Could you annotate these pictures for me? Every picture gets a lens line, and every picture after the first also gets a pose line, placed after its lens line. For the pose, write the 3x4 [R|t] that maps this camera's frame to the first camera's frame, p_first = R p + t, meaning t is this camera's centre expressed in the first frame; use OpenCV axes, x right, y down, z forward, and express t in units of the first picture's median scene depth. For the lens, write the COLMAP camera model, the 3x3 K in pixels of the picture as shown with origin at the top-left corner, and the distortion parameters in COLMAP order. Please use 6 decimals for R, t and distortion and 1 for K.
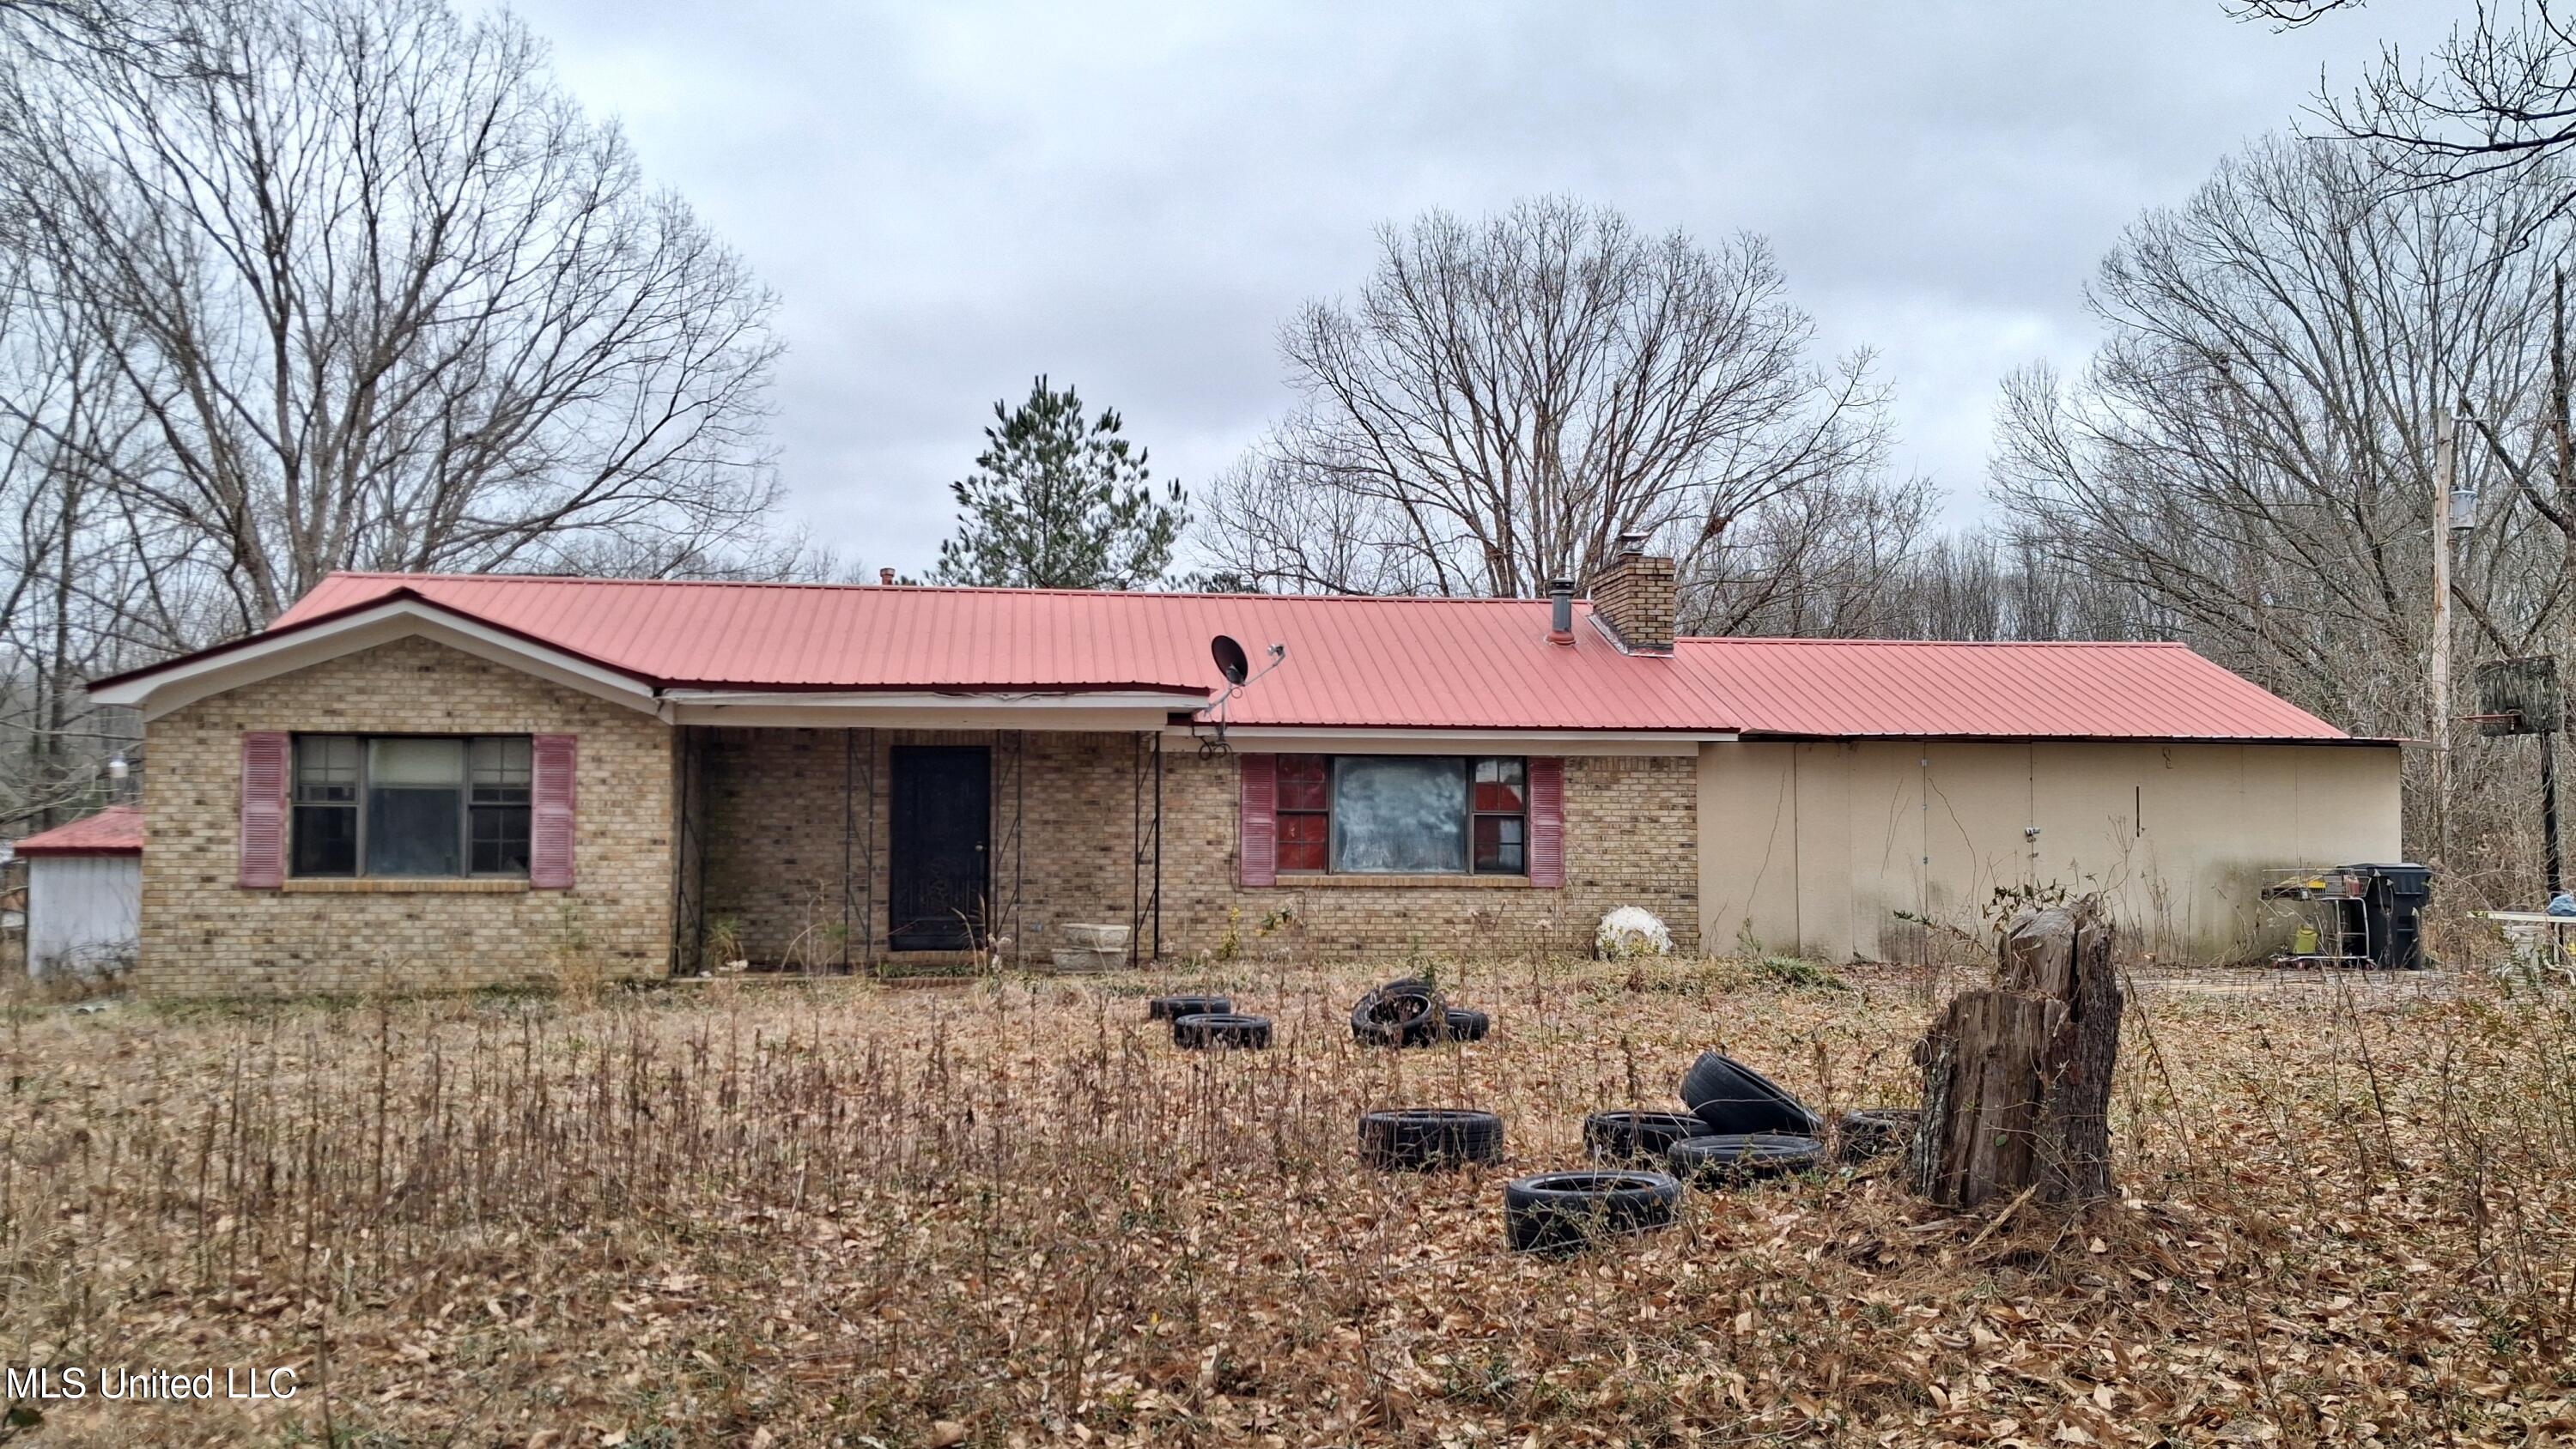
lens RADIAL K [[1984.8, 0, 1291.2], [0, 1984.8, 727.7], [0, 0, 1]] dist [0.006558, -0.029939]
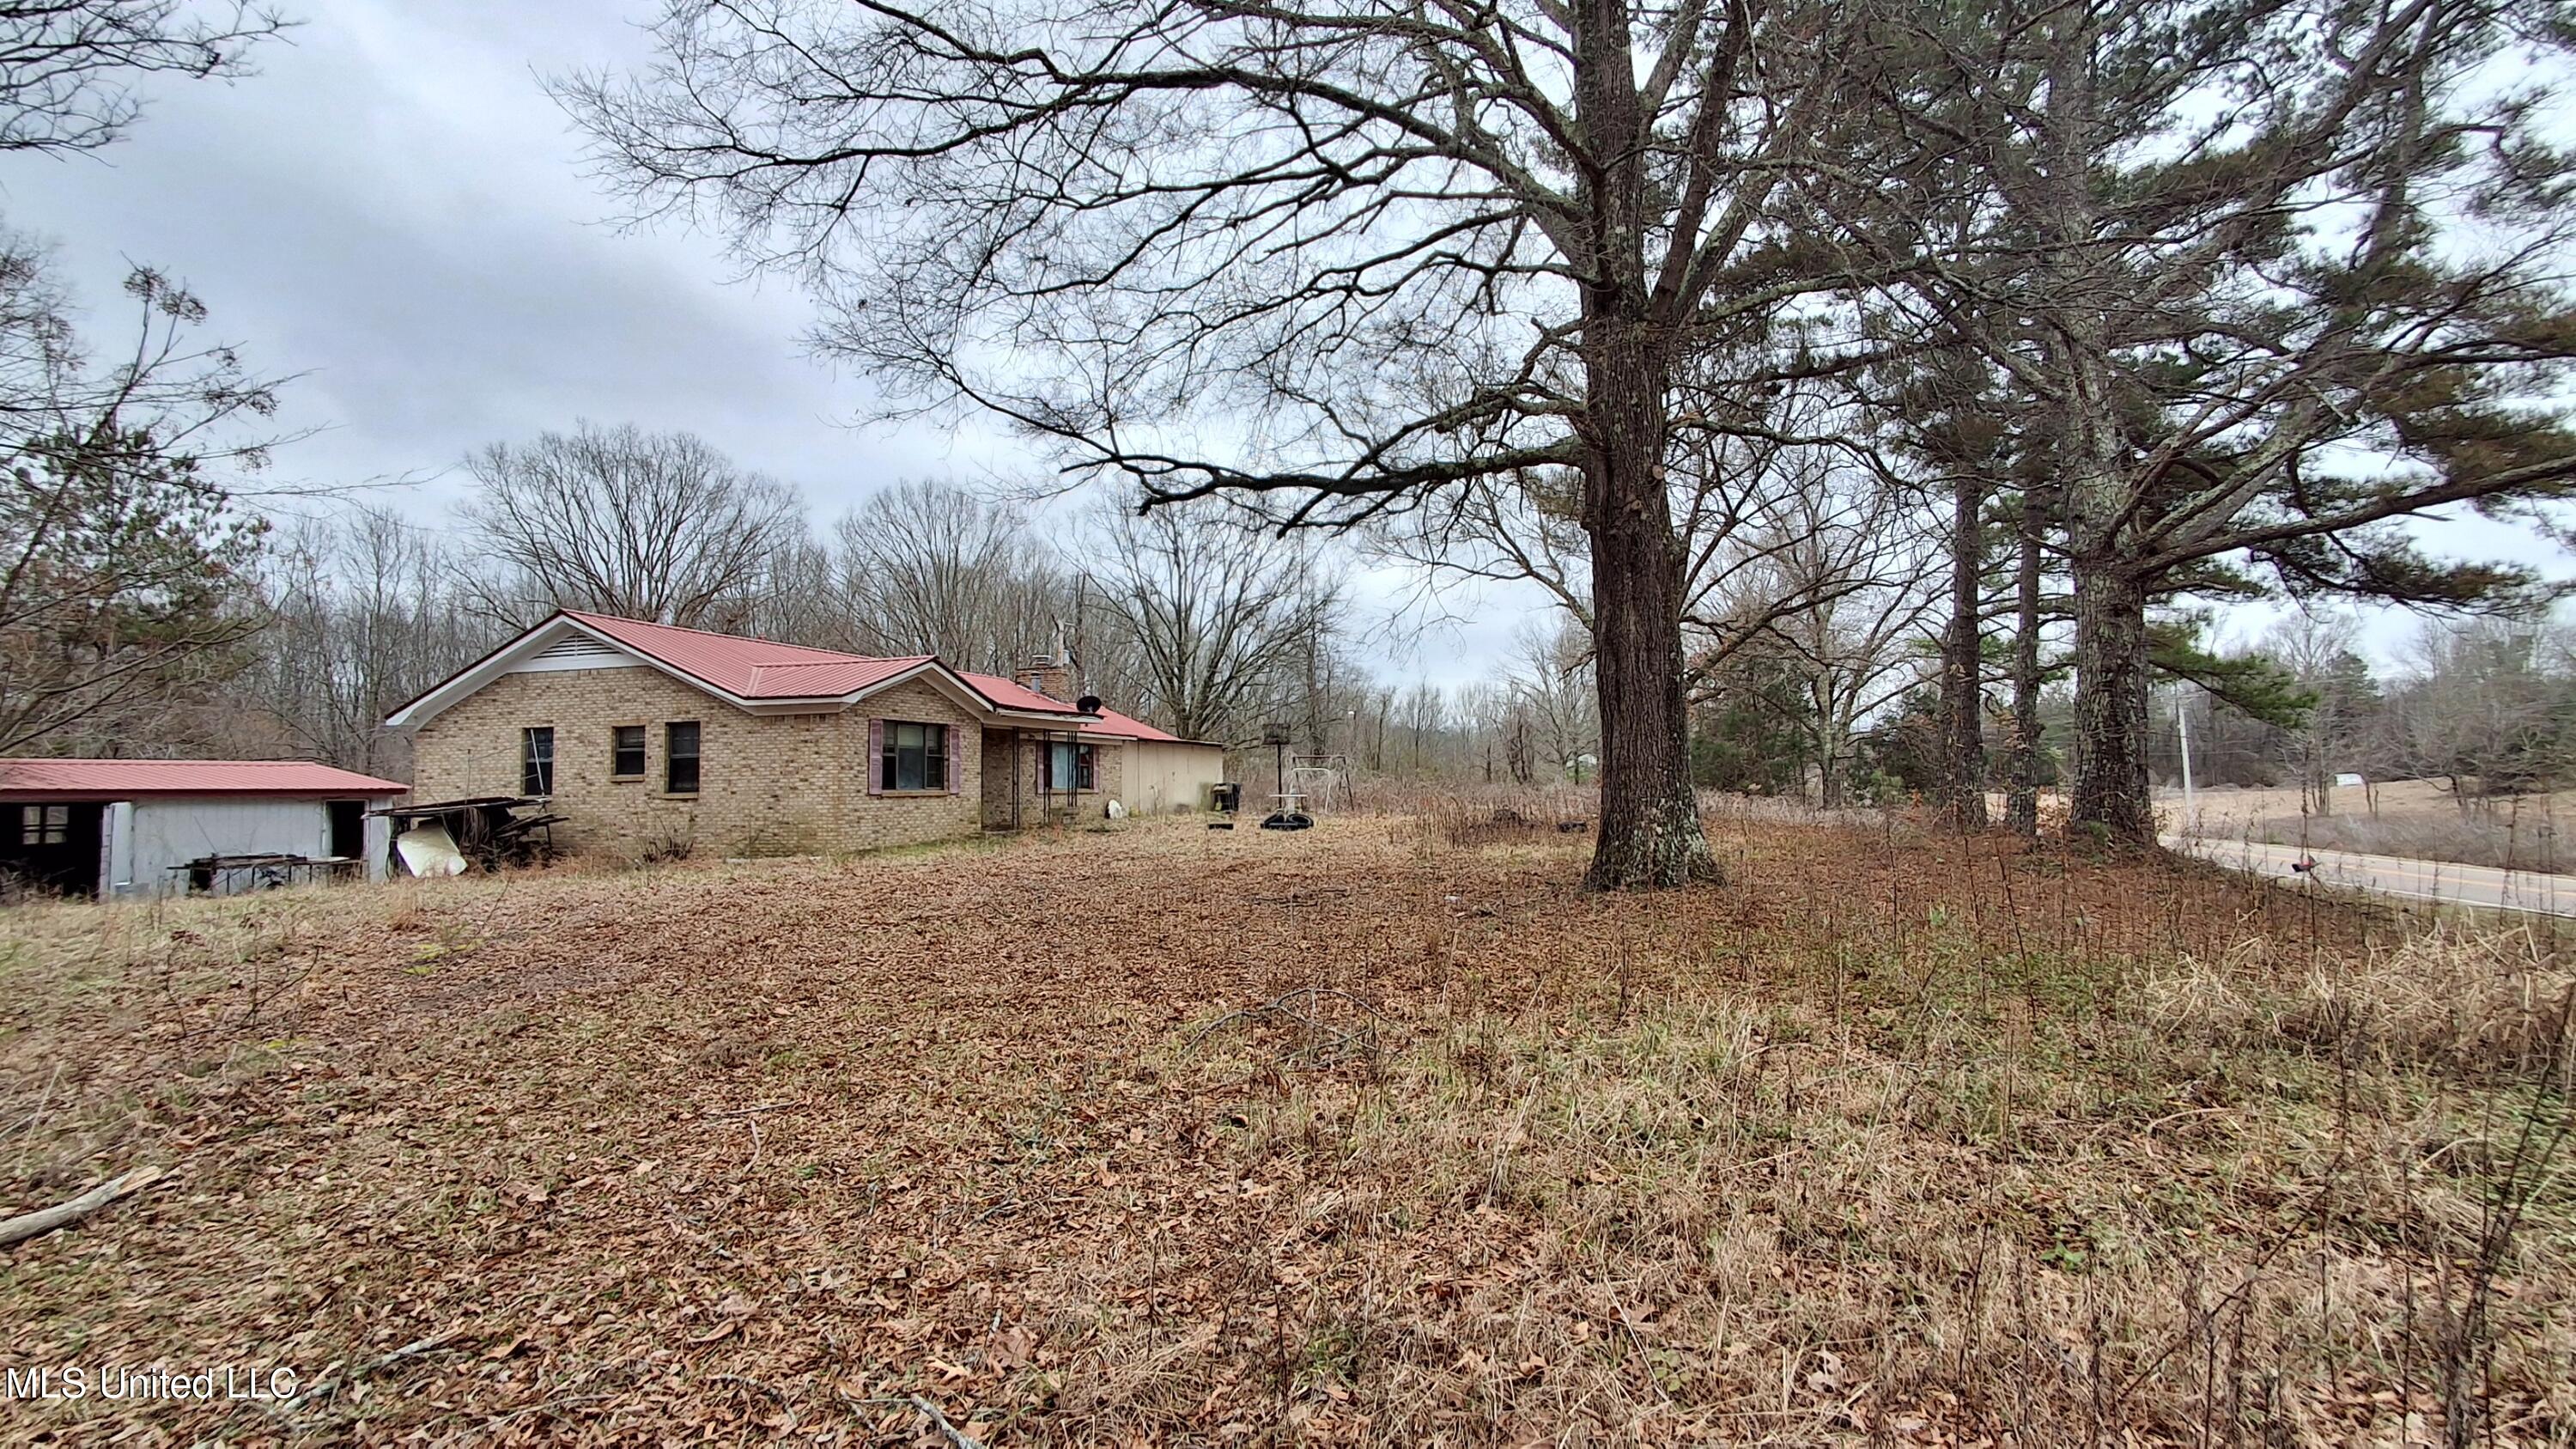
lens RADIAL K [[1181.2, 0, 1295.2], [0, 1181.2, 732.4], [0, 0, 1]] dist [-0.002692, 0.003924]
pose [[0.427291, 0.032698, 0.903523, -1.413196], [-0.035880, 0.999172, -0.019191, 0.023409], [-0.903402, -0.024218, 0.428111, 0.084148]]
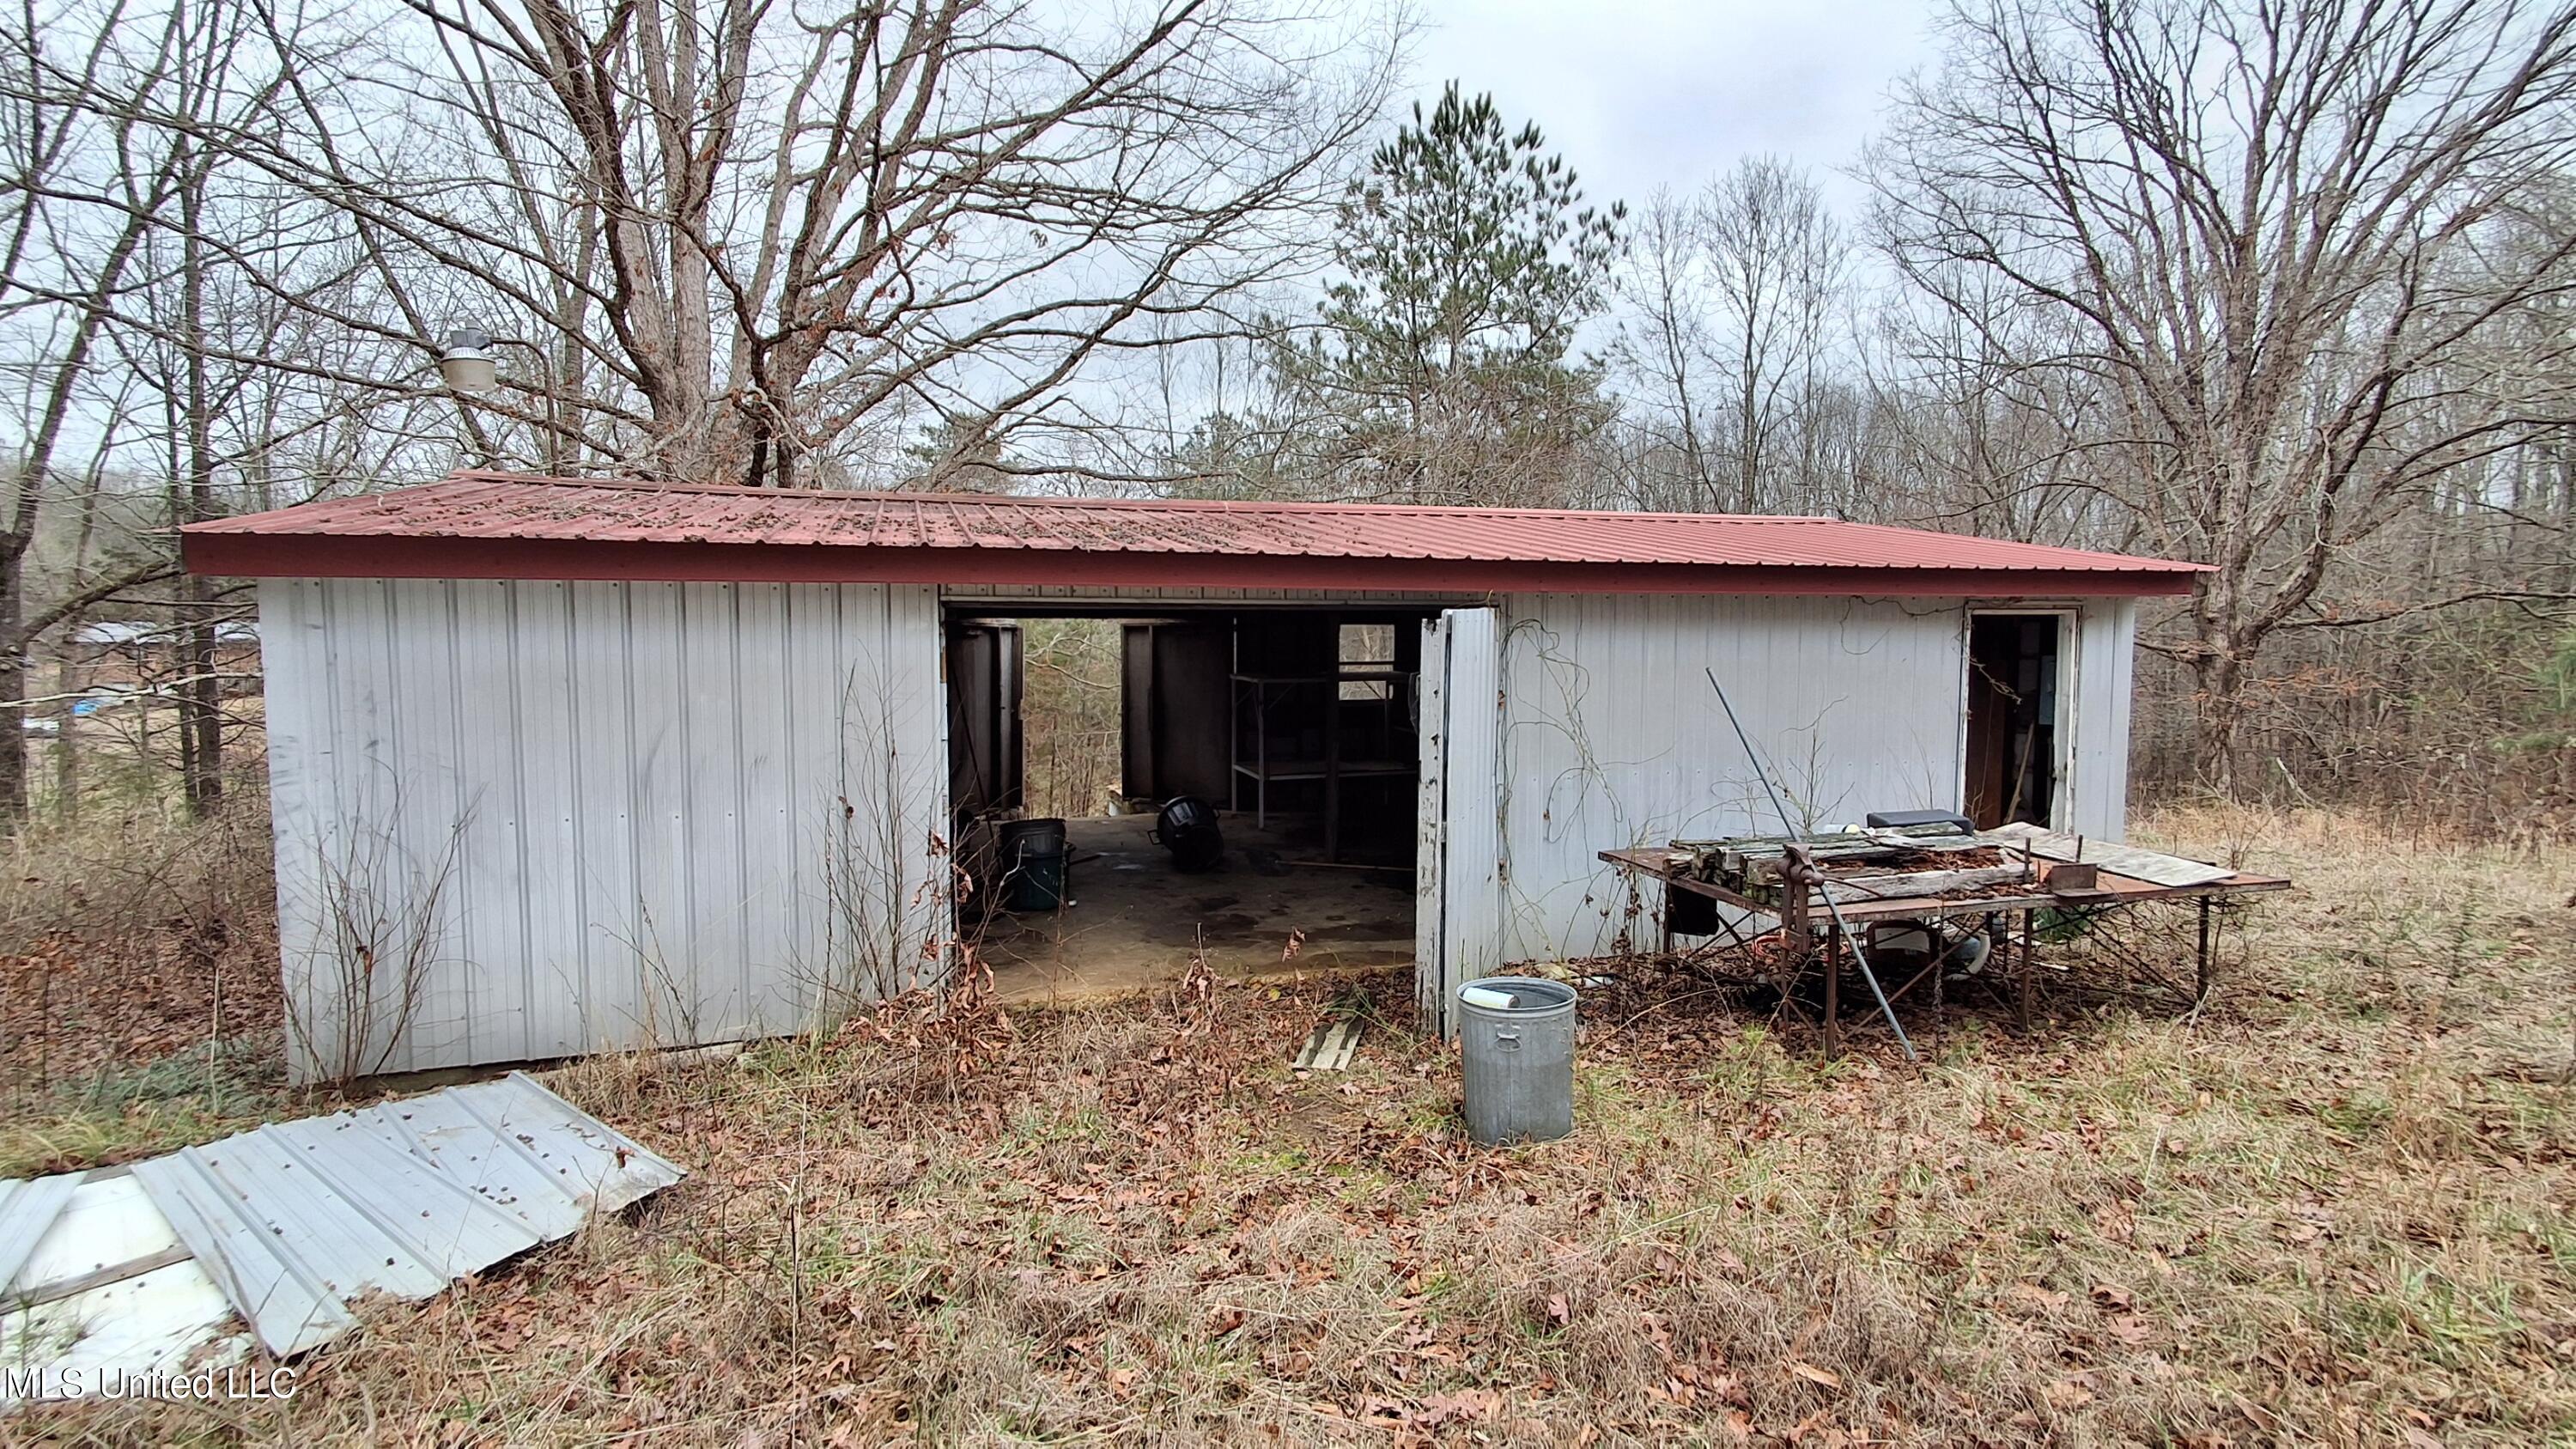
lens RADIAL K [[1181.2, 0, 1281.4], [0, 1181.2, 706.6], [0, 0, 1]] dist [-0.002692, 0.003924]
pose [[0.982275, -0.019458, 0.186432, -0.920165], [-0.003380, 0.992597, 0.121408, 0.106000], [-0.187414, -0.119886, 0.974938, 1.439484]]
